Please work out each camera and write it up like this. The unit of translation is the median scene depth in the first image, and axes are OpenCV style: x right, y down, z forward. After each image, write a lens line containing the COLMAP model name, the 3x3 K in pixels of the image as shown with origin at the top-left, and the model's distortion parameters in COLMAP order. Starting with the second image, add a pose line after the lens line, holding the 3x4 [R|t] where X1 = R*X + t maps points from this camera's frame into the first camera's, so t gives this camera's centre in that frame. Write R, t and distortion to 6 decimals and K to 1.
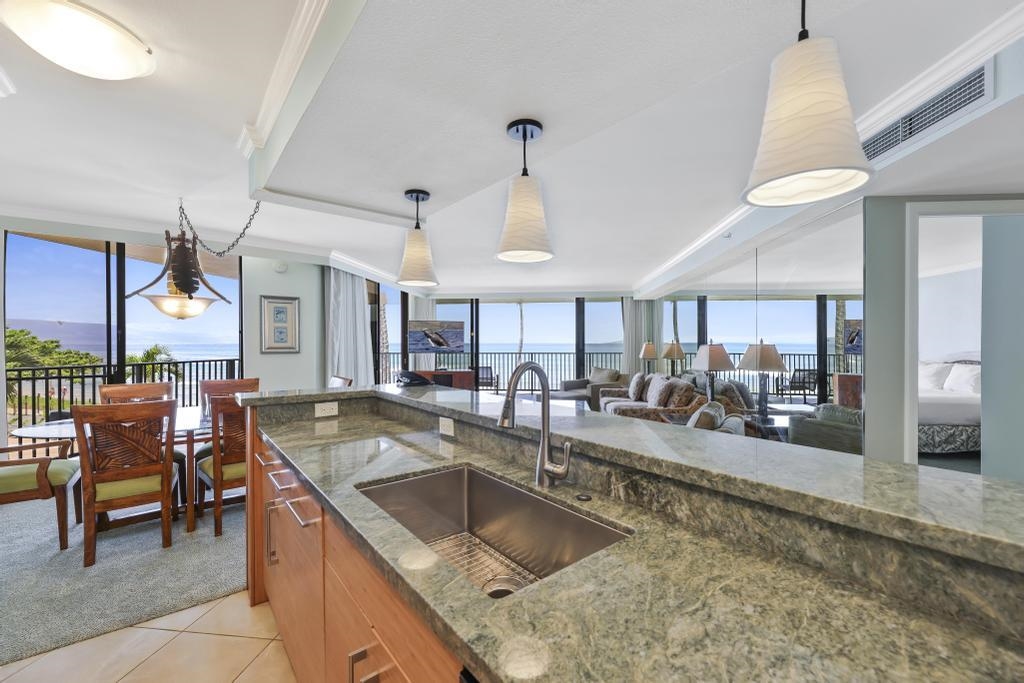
lens RADIAL K [[414.6, 0, 513.2], [0, 414.6, 347.2], [0, 0, 1]] dist [0.001505, -0.003381]
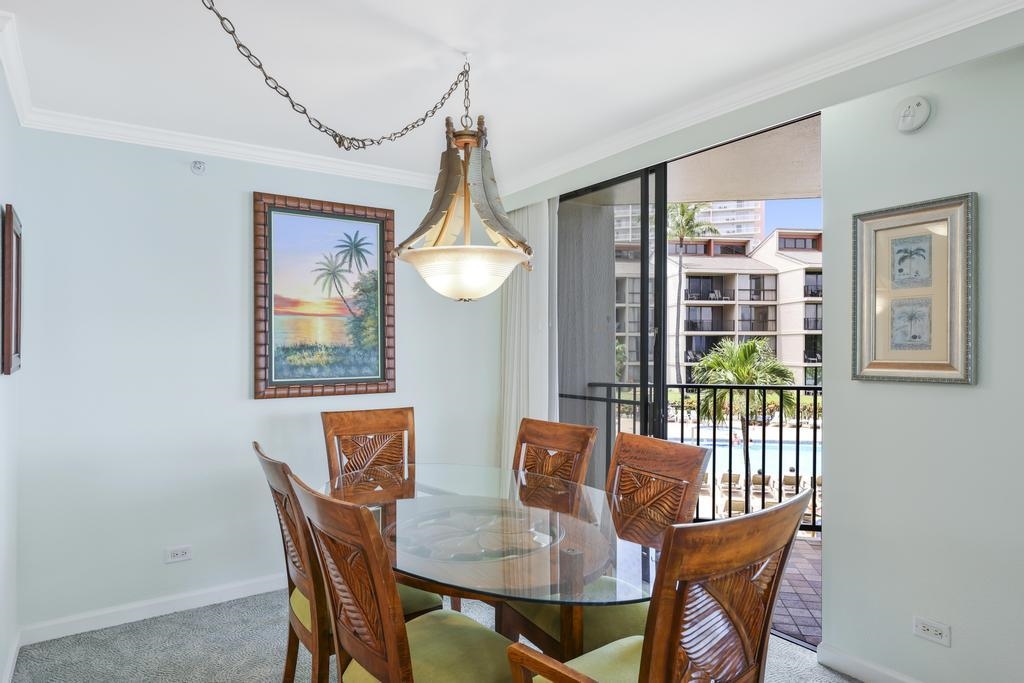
lens RADIAL K [[604.9, 0, 513.1], [0, 604.9, 354.9], [0, 0, 1]] dist [-0.003313, -0.000399]
pose [[-0.078647, 0.009186, -0.996860, -0.124347], [-0.011779, 0.999879, 0.010143, -0.013016], [0.996833, 0.012540, -0.078530, 1.323996]]
